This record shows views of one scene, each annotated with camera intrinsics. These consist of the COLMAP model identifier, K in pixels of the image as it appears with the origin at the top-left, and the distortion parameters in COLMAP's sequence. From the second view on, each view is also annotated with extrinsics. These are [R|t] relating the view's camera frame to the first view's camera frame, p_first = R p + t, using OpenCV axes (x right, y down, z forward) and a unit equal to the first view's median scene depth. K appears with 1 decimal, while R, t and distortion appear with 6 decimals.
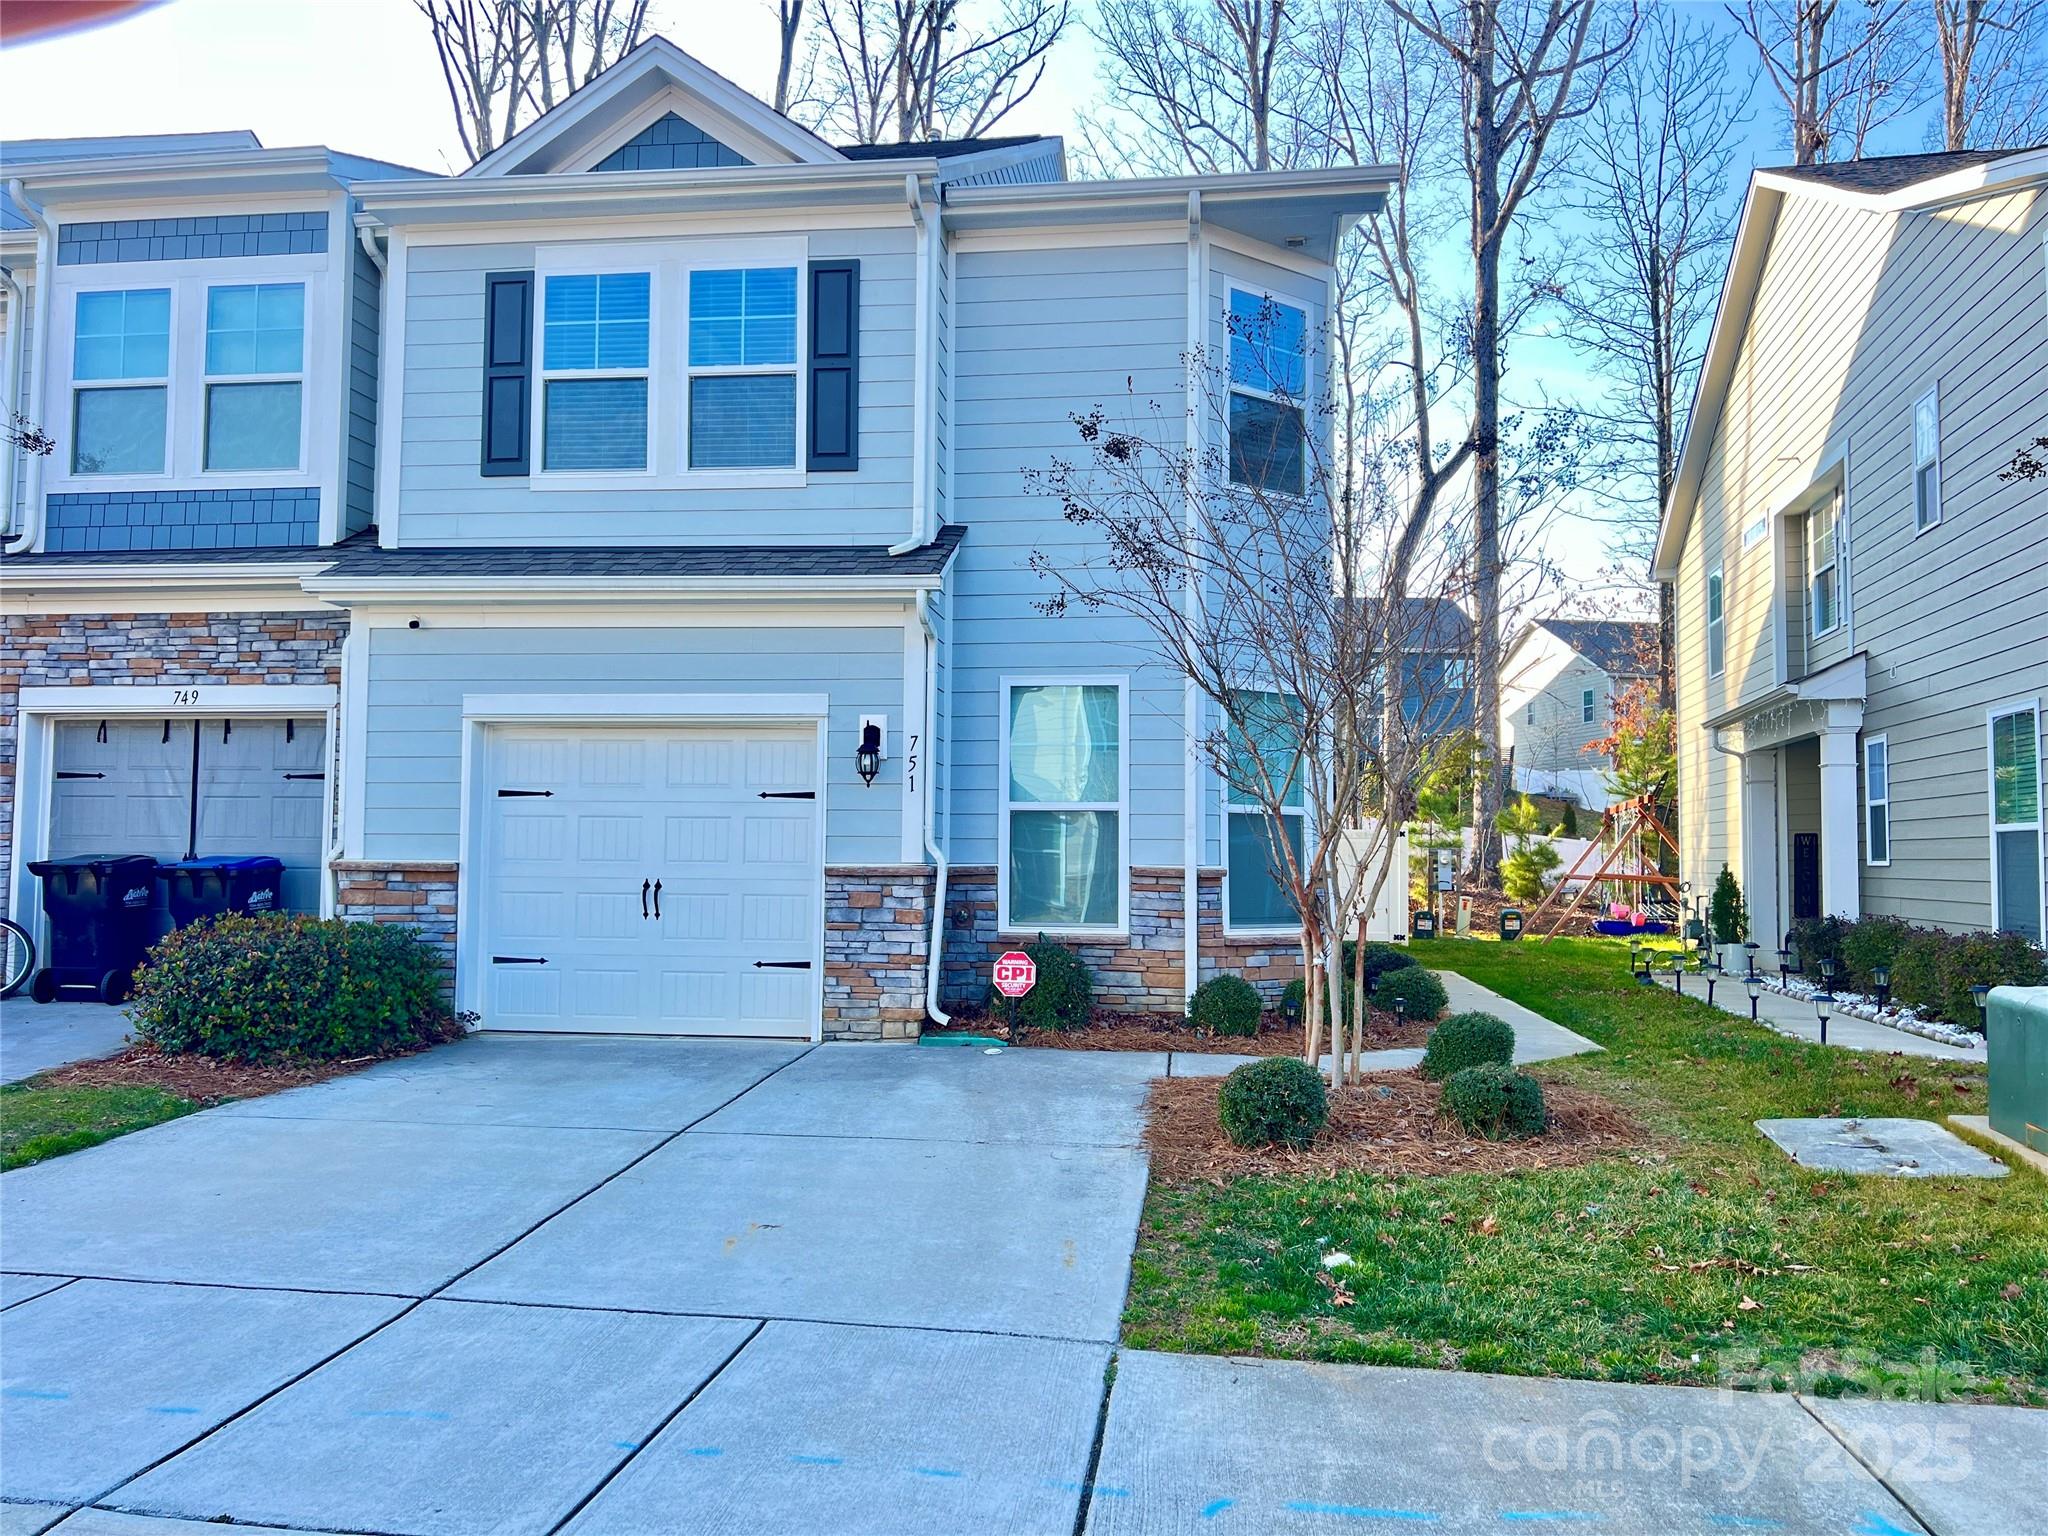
lens RADIAL K [[1494.0, 0, 1015.7], [0, 1494.0, 767.4], [0, 0, 1]] dist [0.093150, -0.137010]
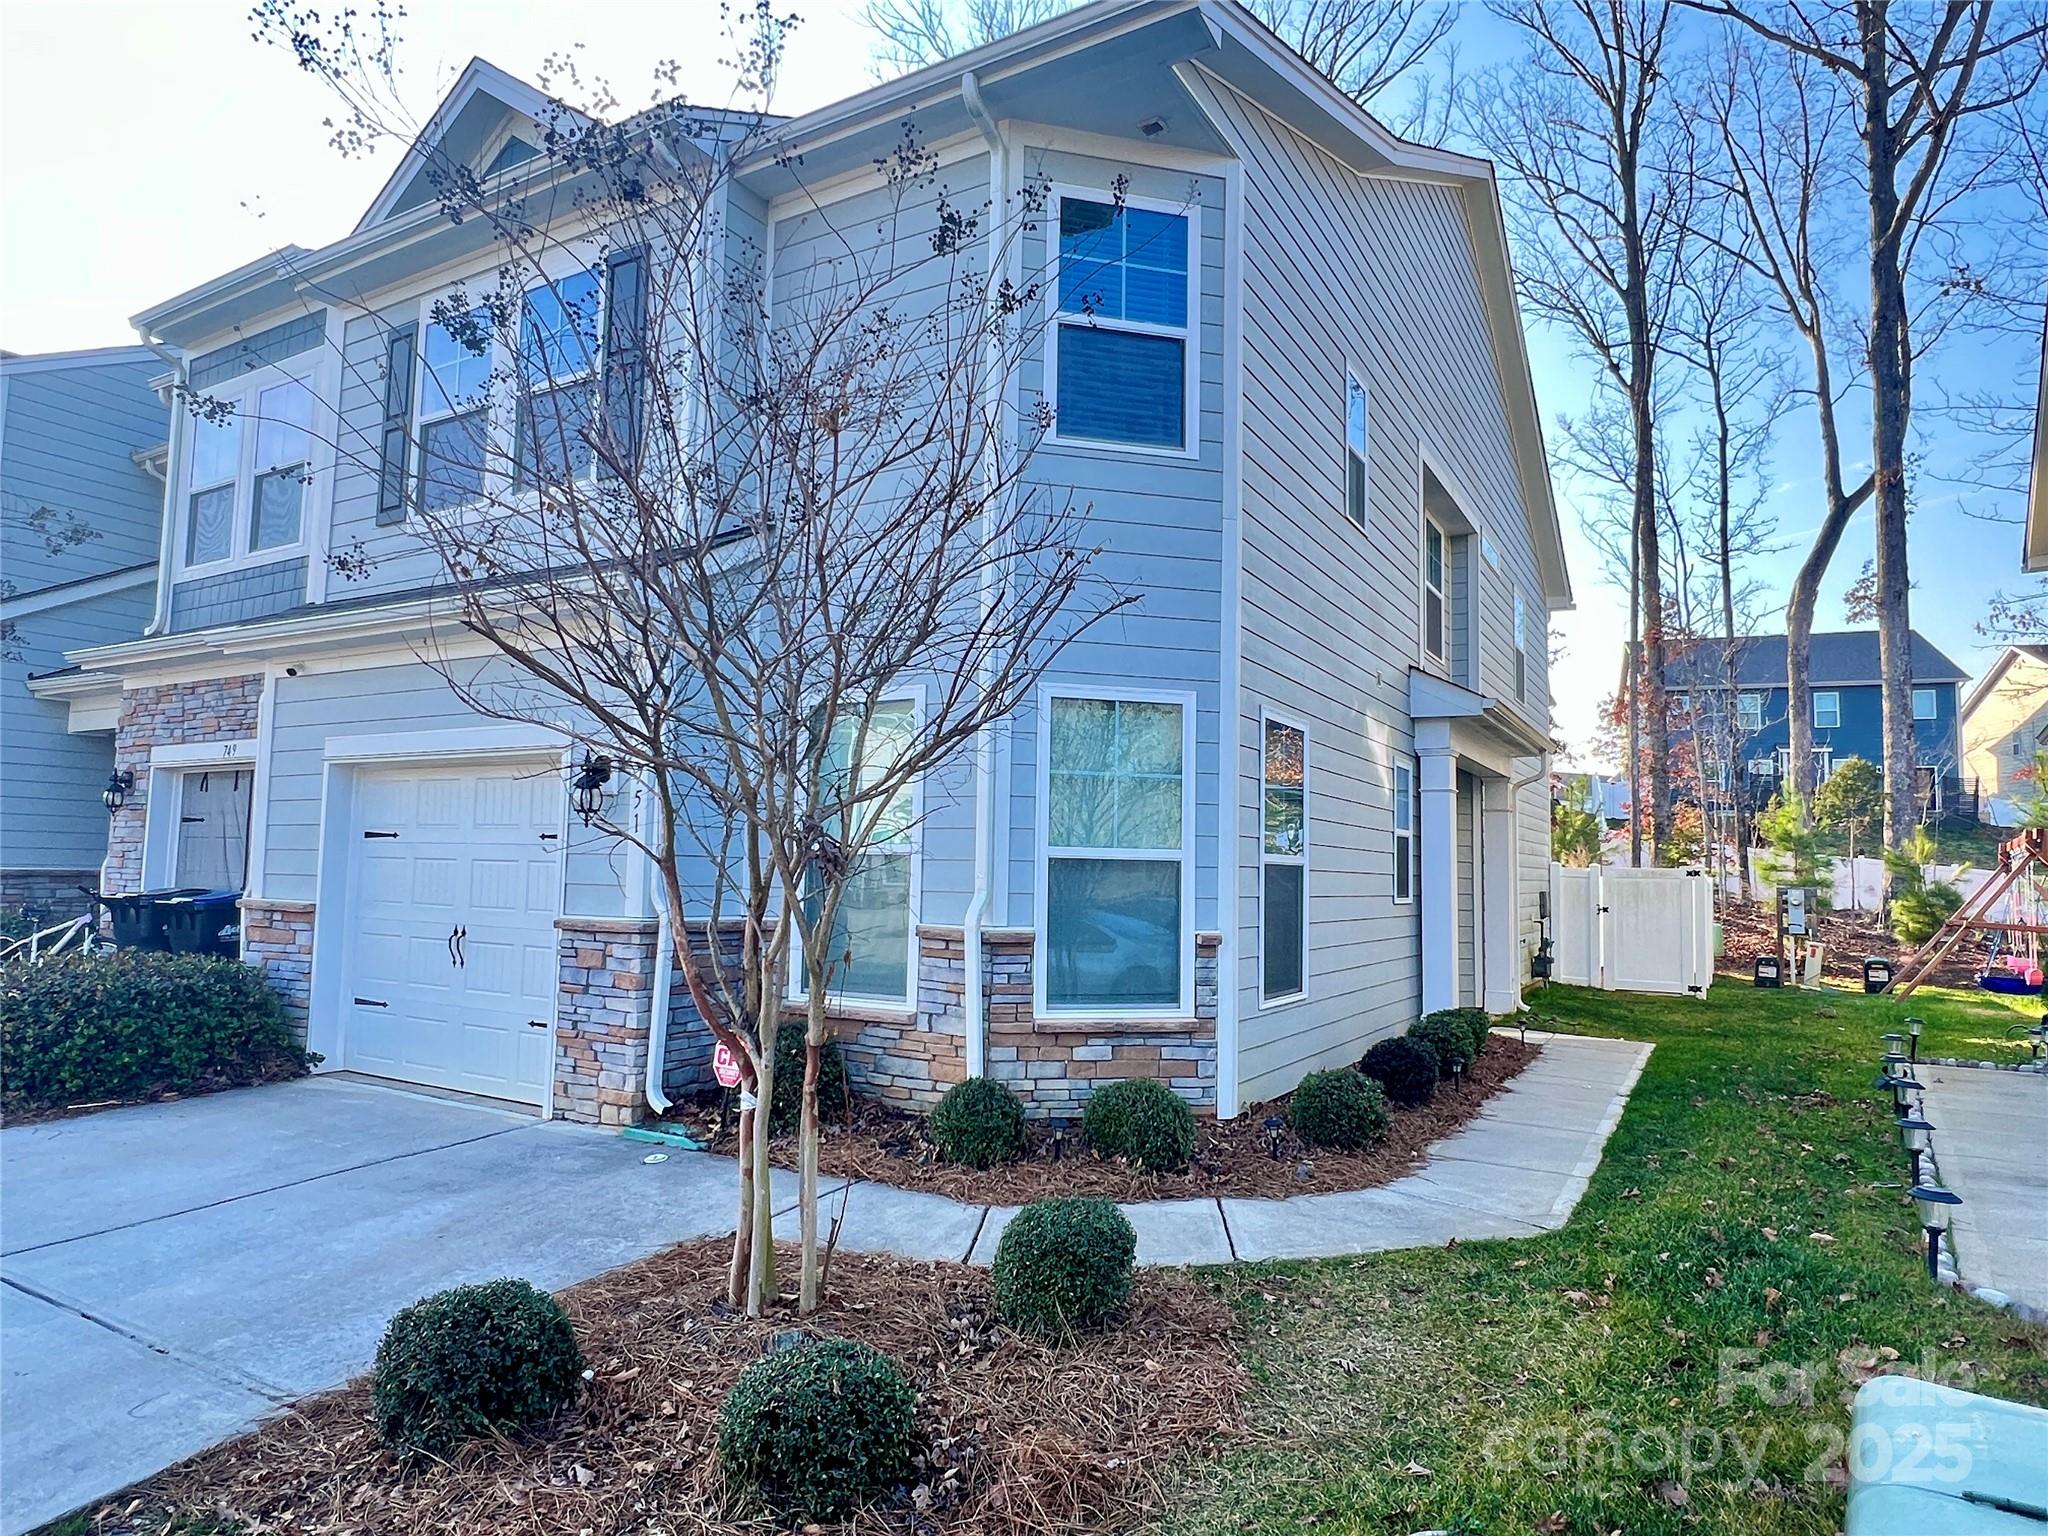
lens RADIAL K [[1190.7, 0, 1033.1], [0, 1190.7, 781.8], [0, 0, 1]] dist [-0.001227, 0.000273]
pose [[0.924618, -0.018951, -0.380423, 0.371076], [0.010495, 0.999650, -0.024289, 0.005557], [0.380750, 0.018466, 0.924493, 0.432742]]
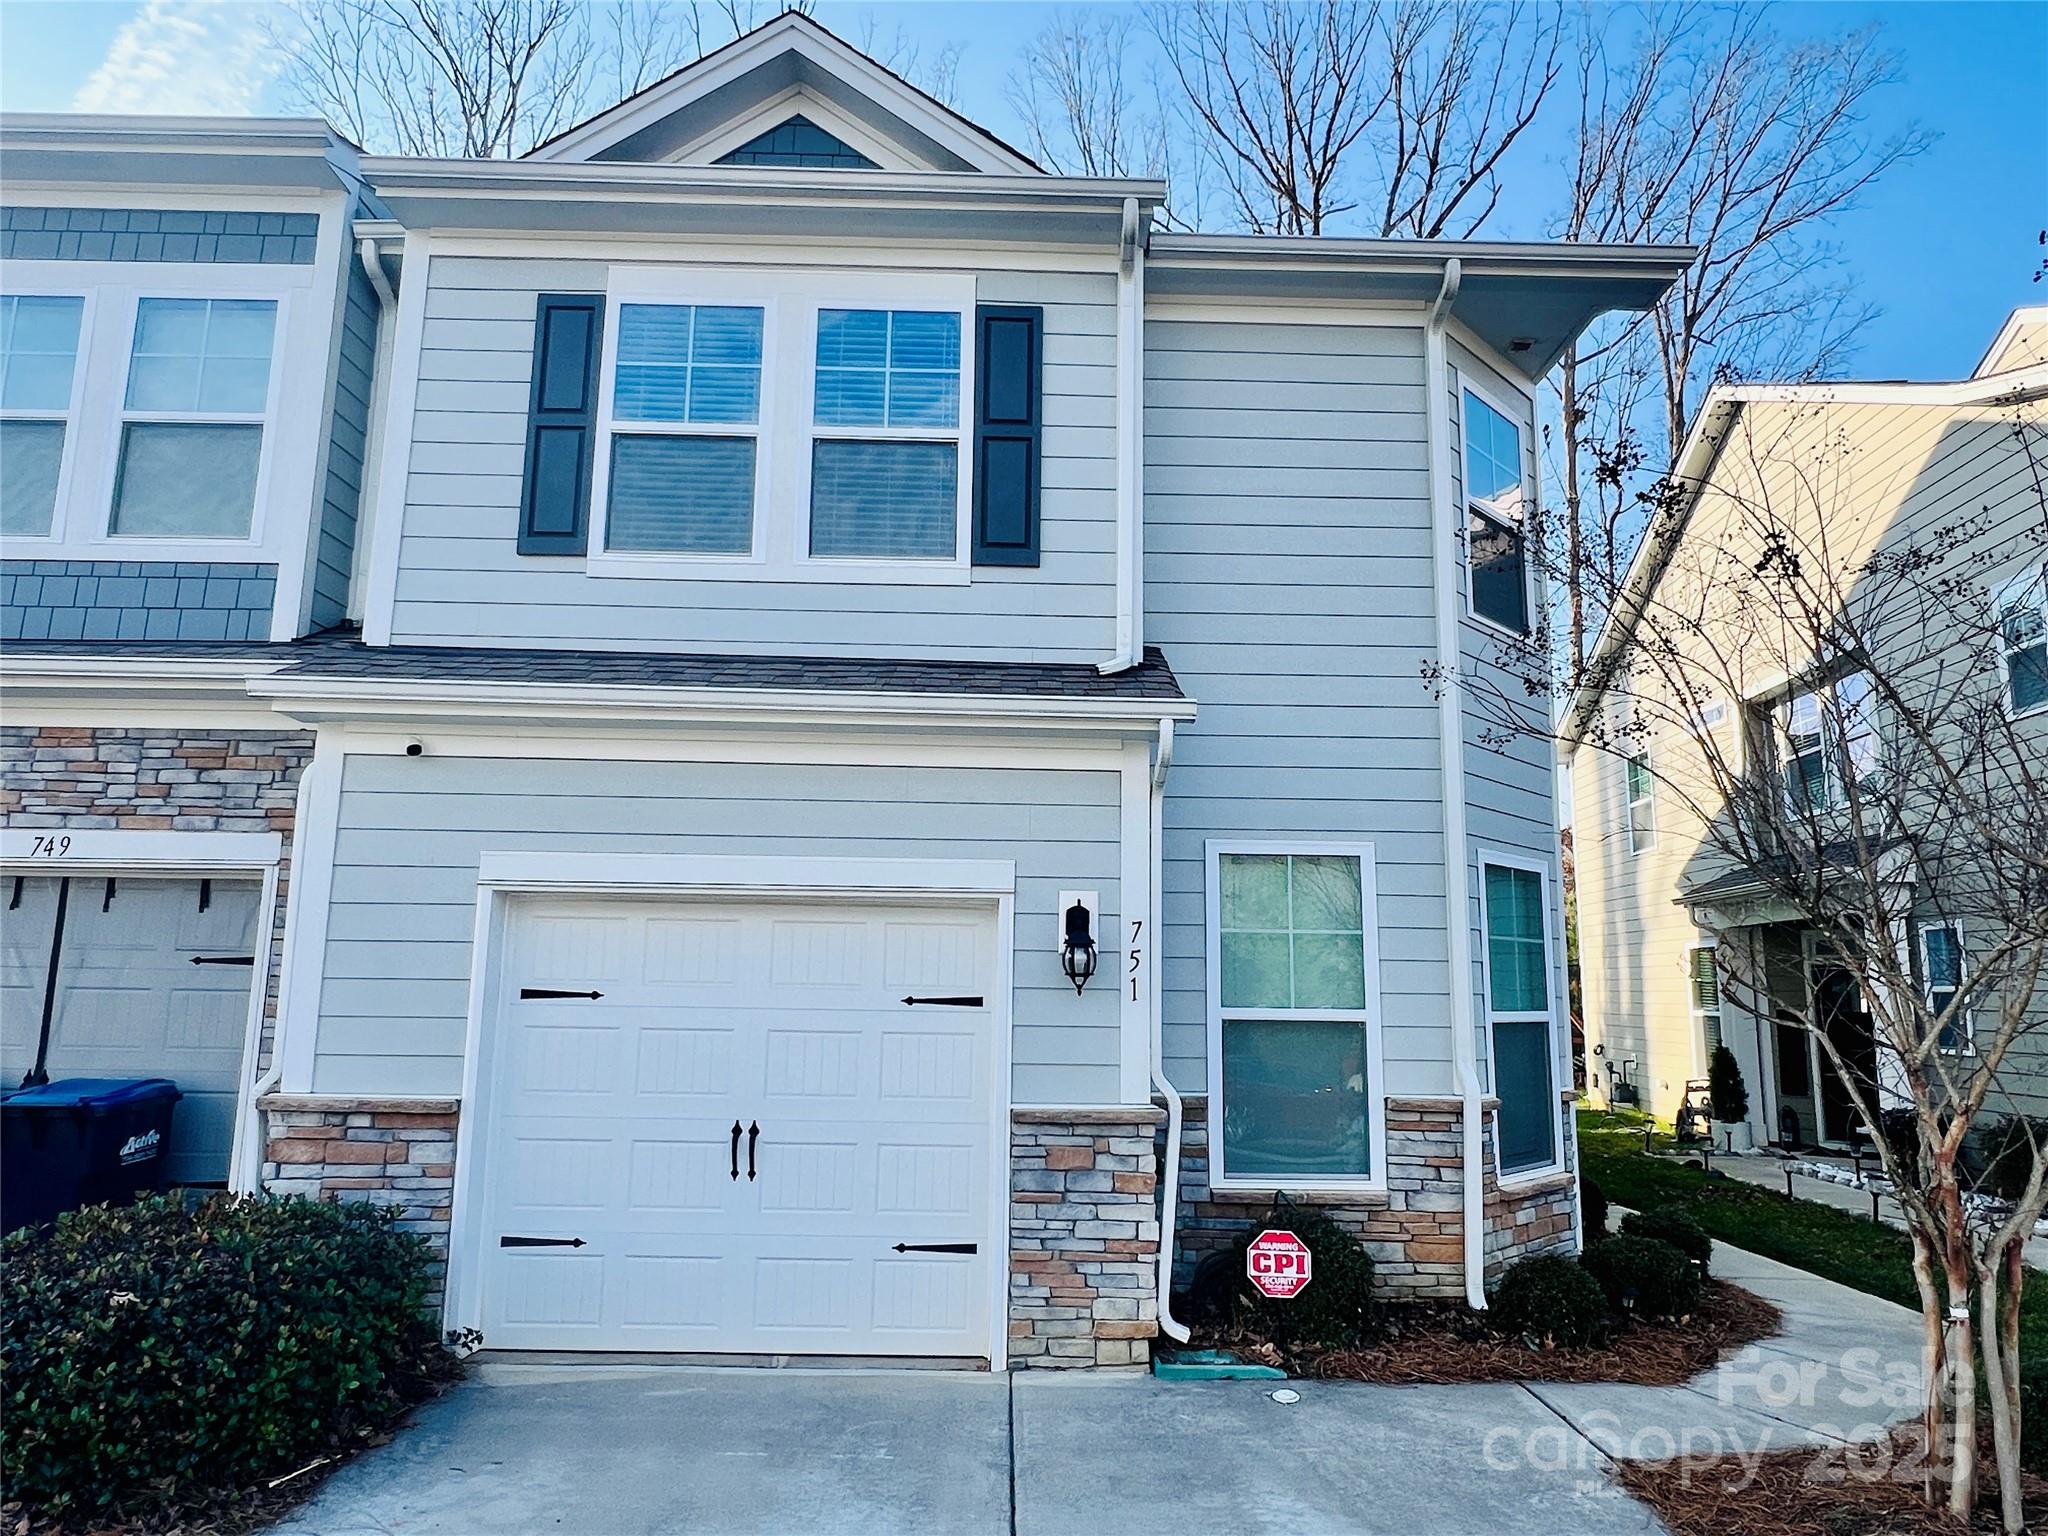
lens RADIAL K [[1253.7, 0, 1026.2], [0, 1253.7, 780.8], [0, 0, 1]] dist [0.001633, -0.000660]
pose [[0.988942, 0.030248, 0.145185, -0.197742], [-0.015172, 0.994478, -0.103839, -0.024135], [-0.147524, 0.100488, 0.983940, 0.382618]]
